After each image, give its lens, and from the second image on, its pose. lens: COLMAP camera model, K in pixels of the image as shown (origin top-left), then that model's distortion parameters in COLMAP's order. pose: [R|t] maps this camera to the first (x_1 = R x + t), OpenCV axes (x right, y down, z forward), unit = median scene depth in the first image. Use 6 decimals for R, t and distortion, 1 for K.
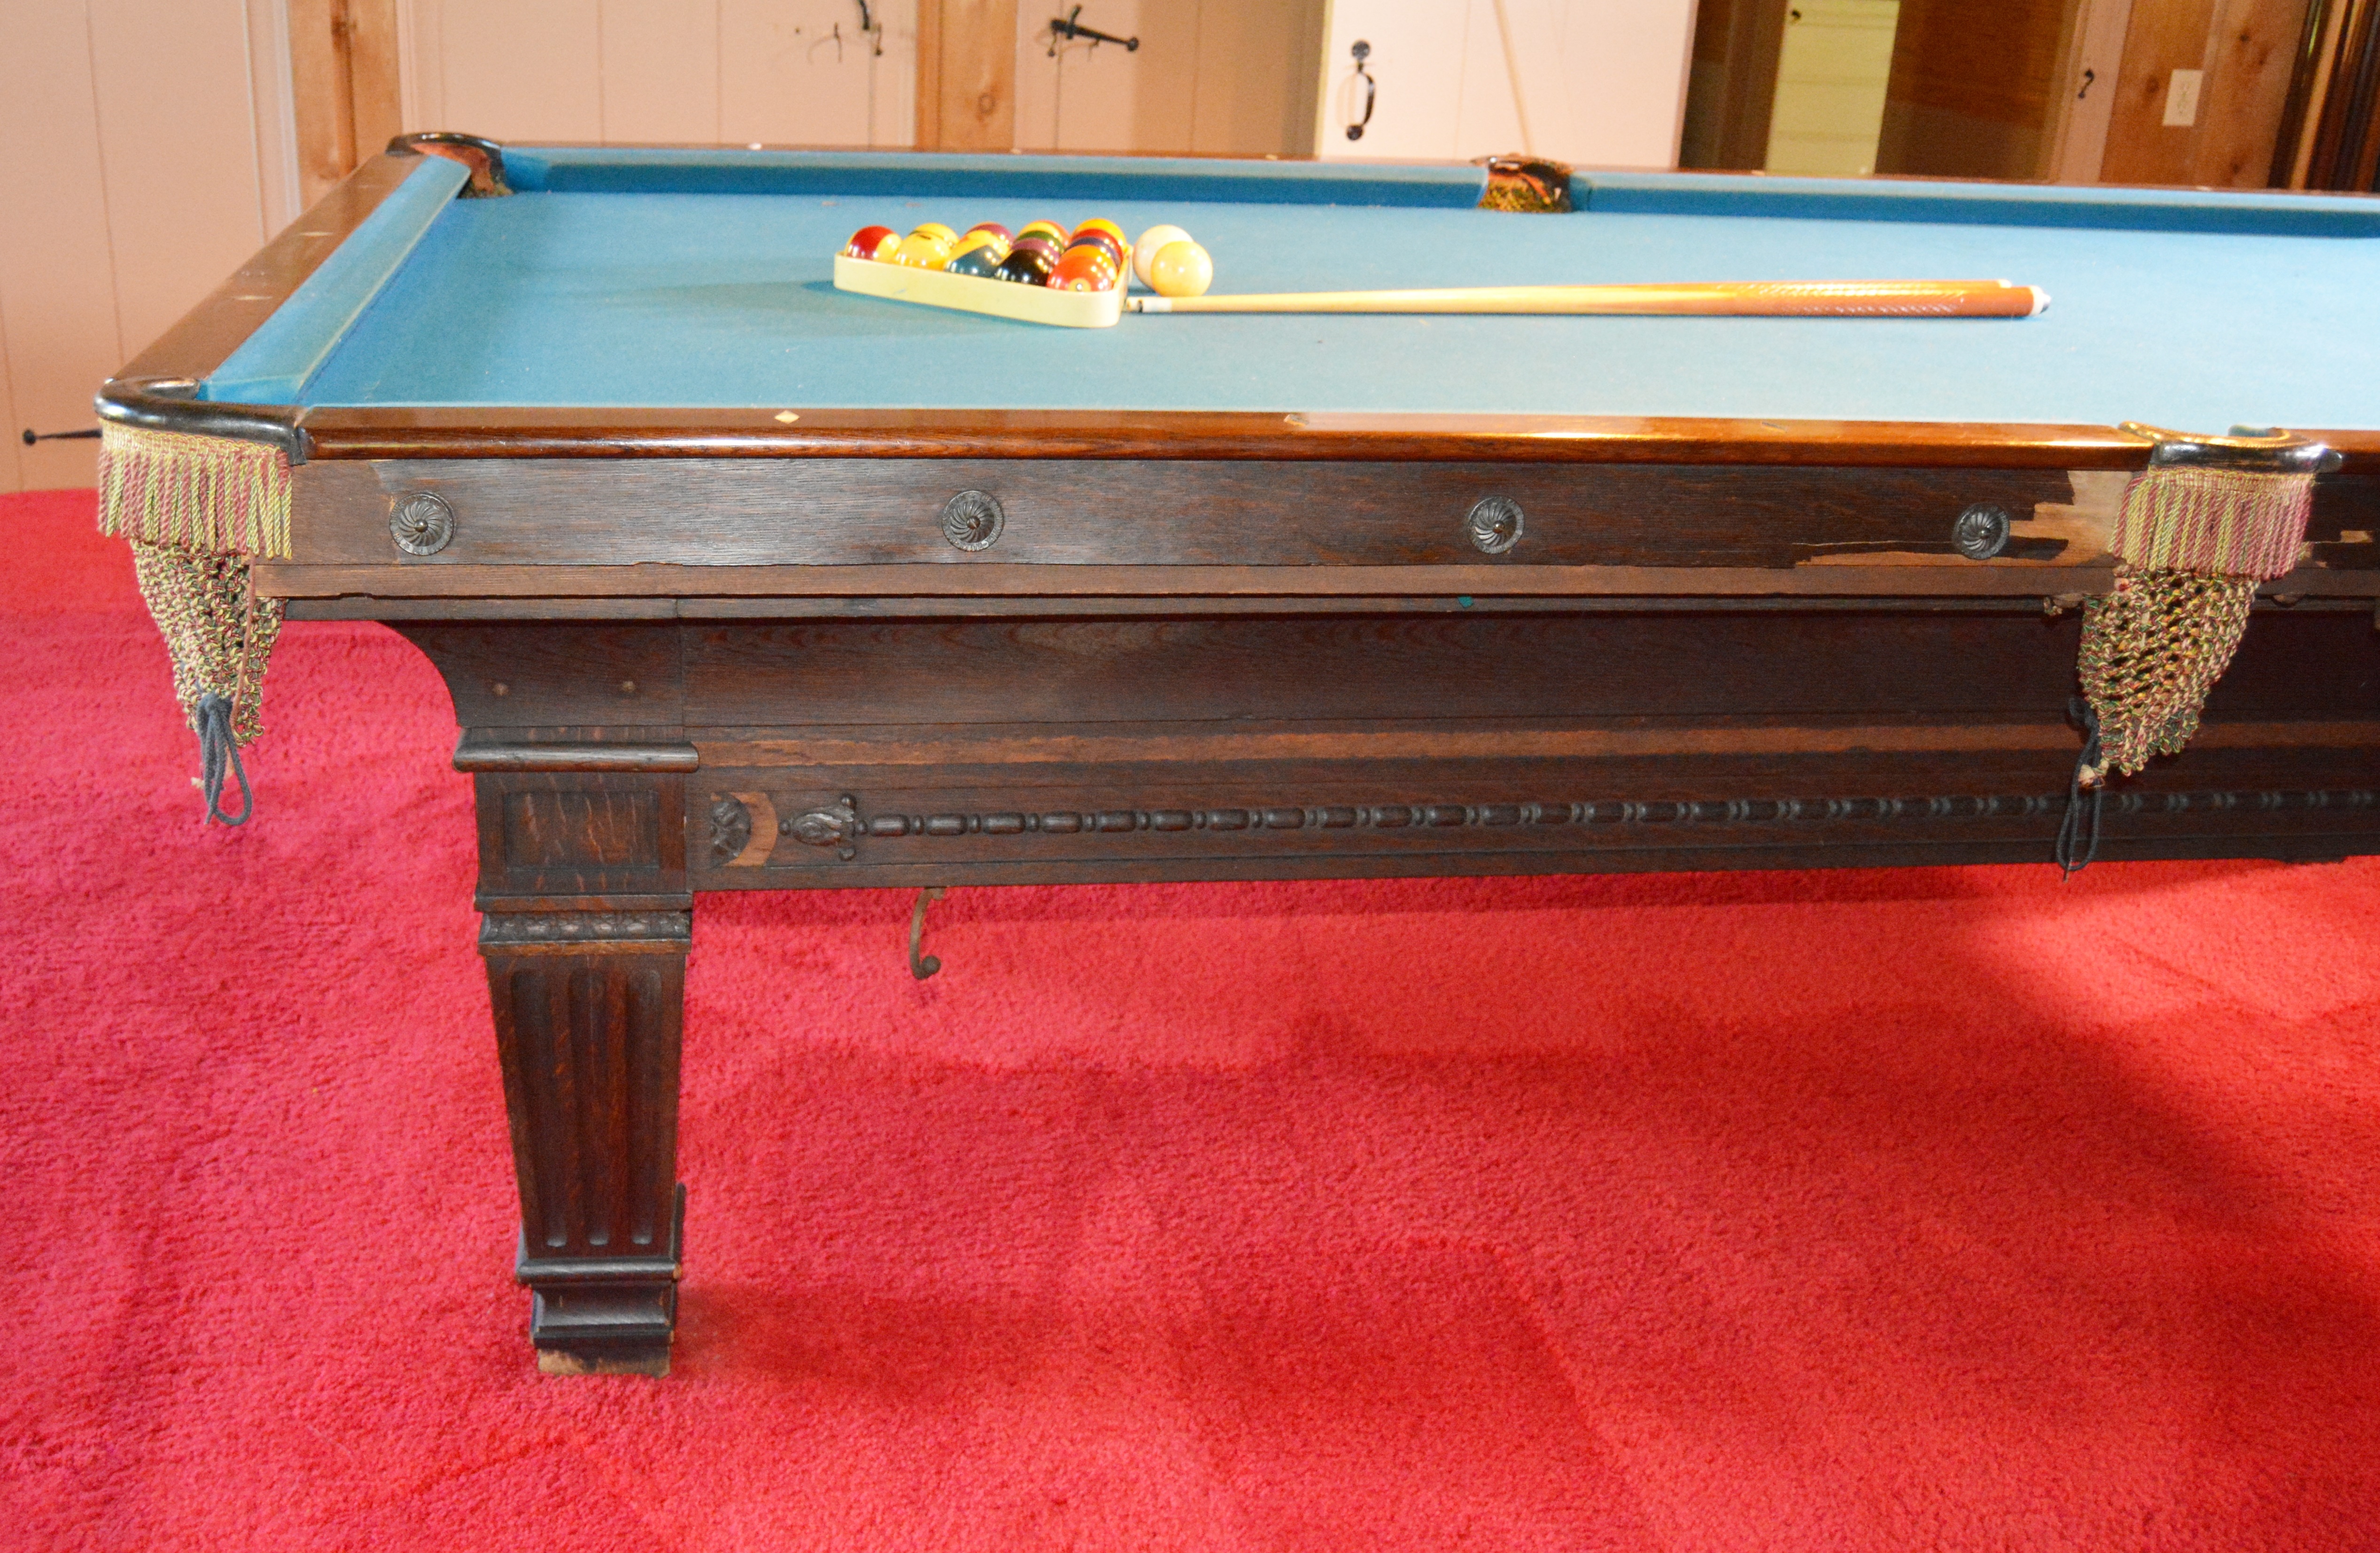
lens RADIAL K [[2547.5, 0, 1187.6], [0, 2547.5, 788.8], [0, 0, 1]] dist [-0.080471, 0.000000]
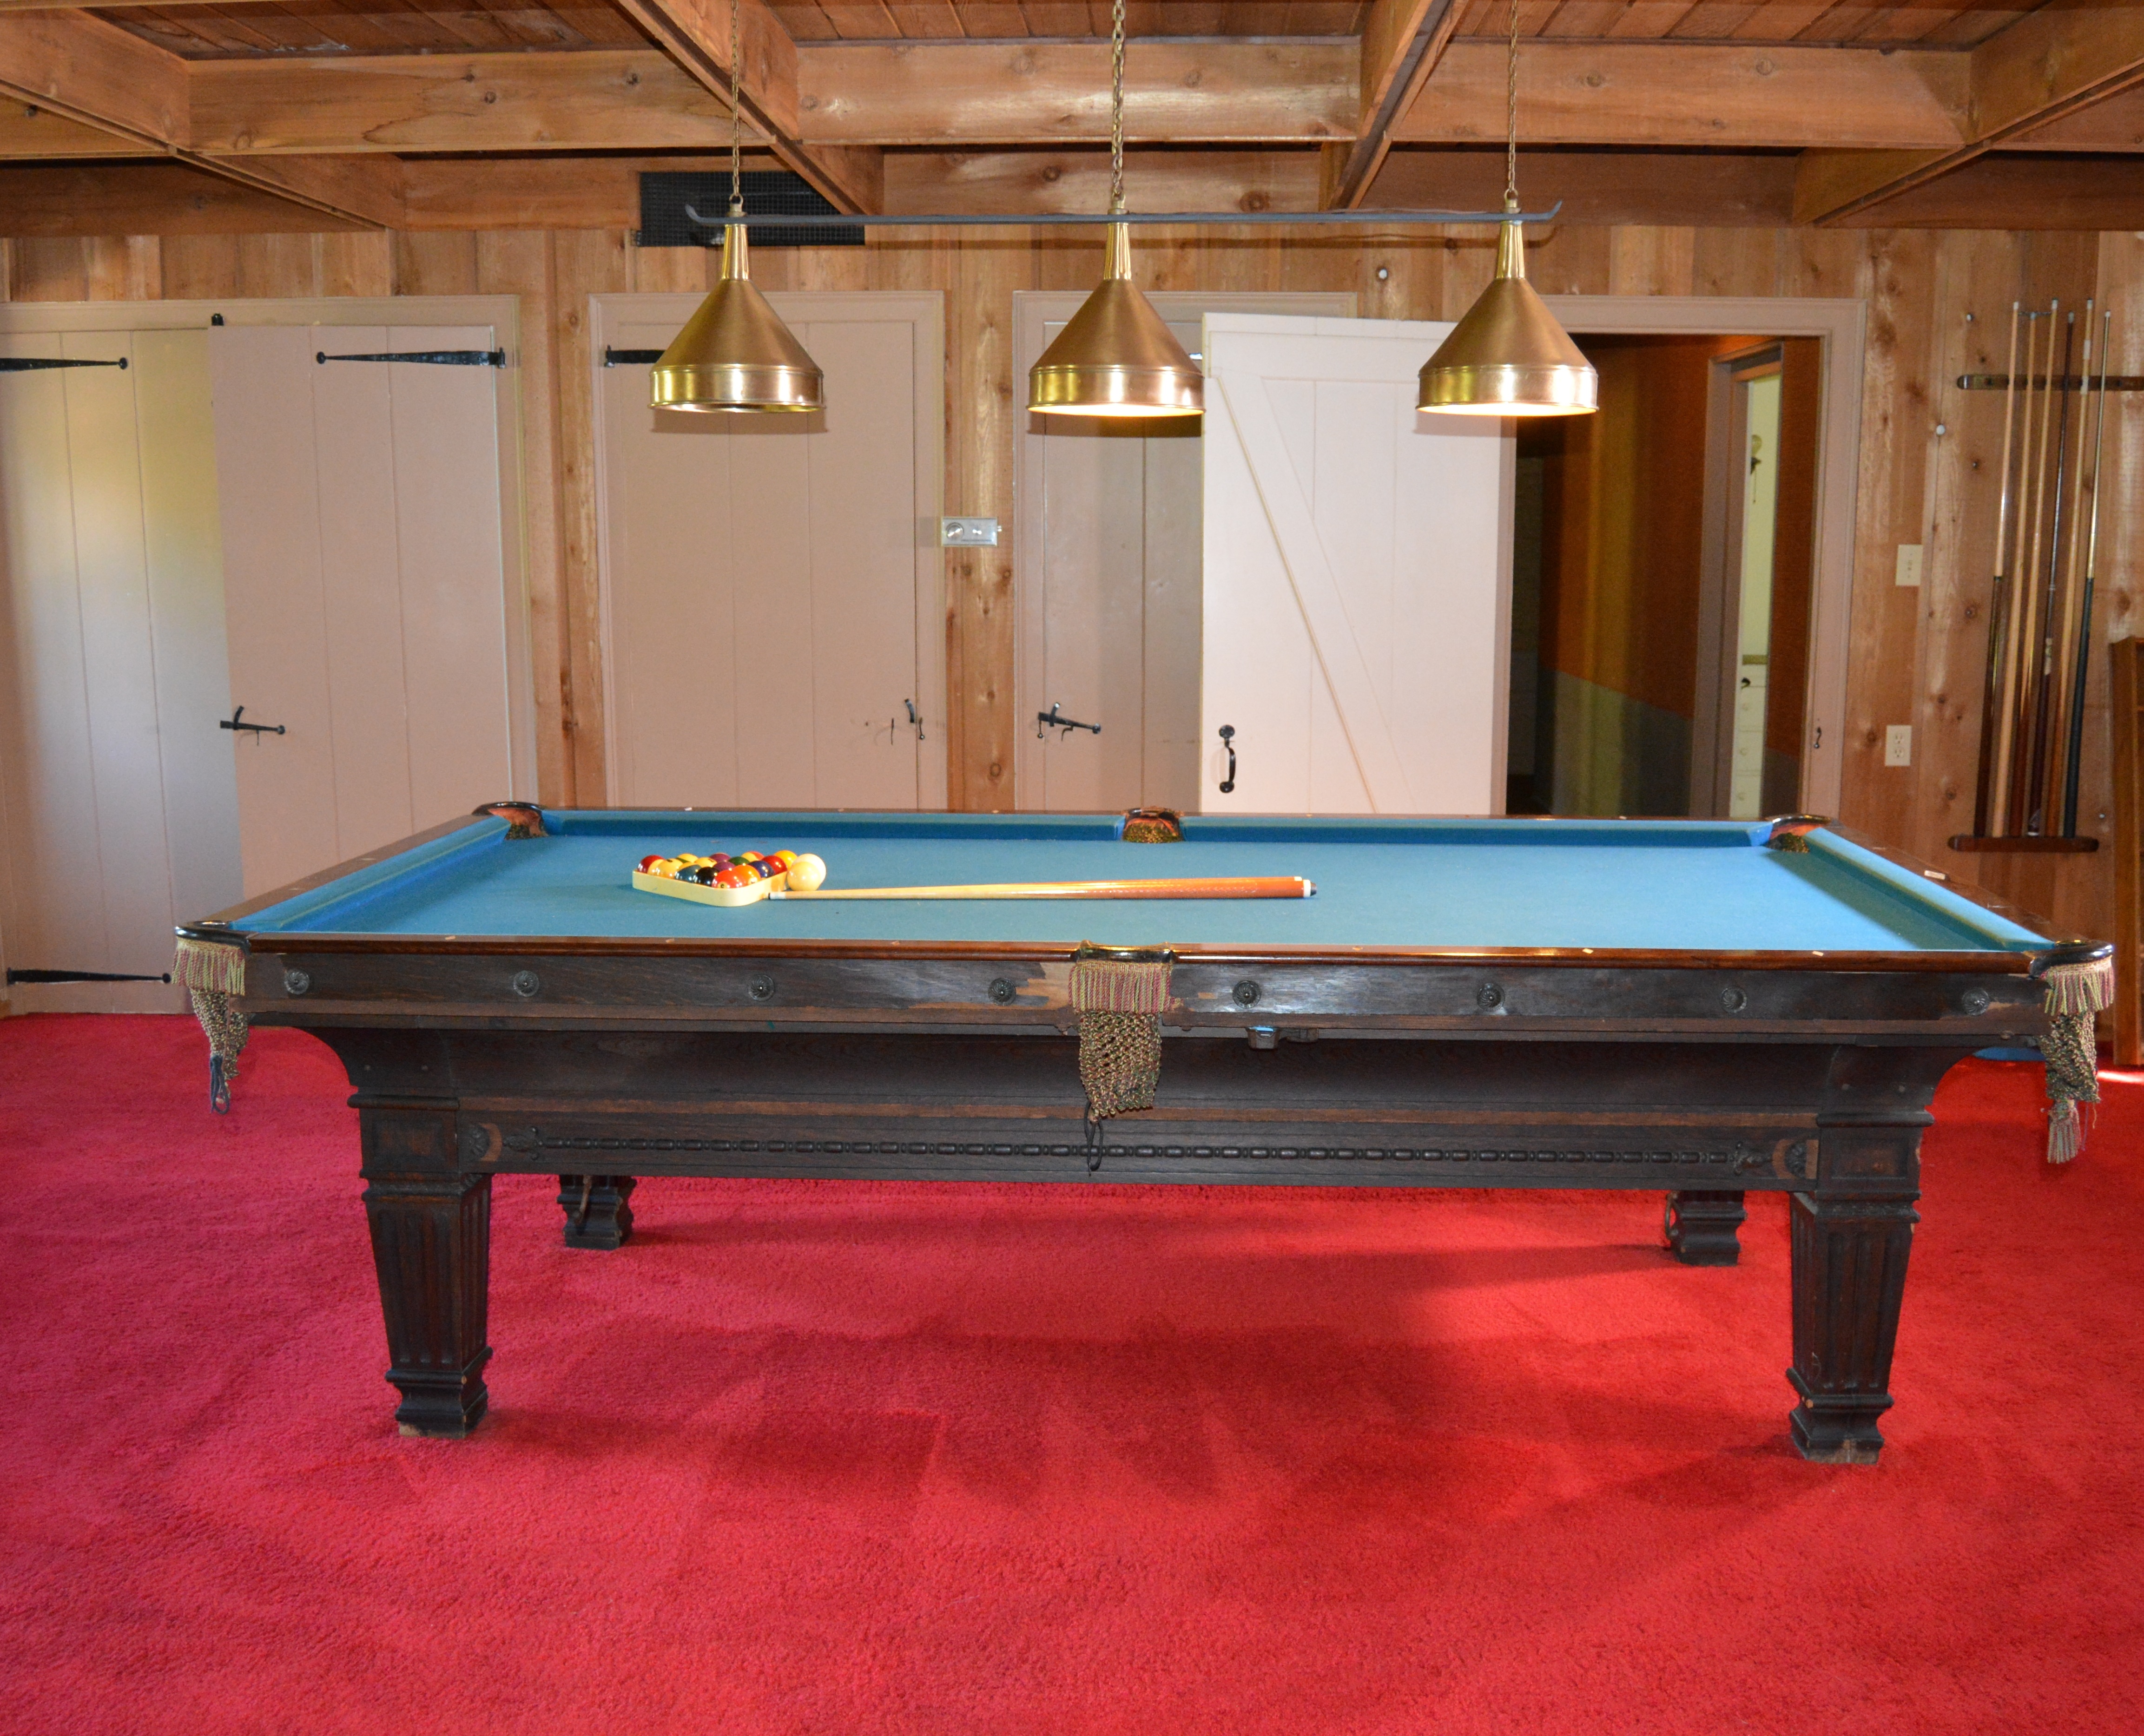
lens RADIAL K [[2250.5, 0, 1083.1], [0, 2250.5, 874.9], [0, 0, 1]] dist [-0.070954, 0.000000]
pose [[0.984201, -0.006880, -0.176922, 0.406024], [-0.029812, 0.978539, -0.203892, 0.103392], [0.174528, 0.205945, 0.962874, -0.459585]]
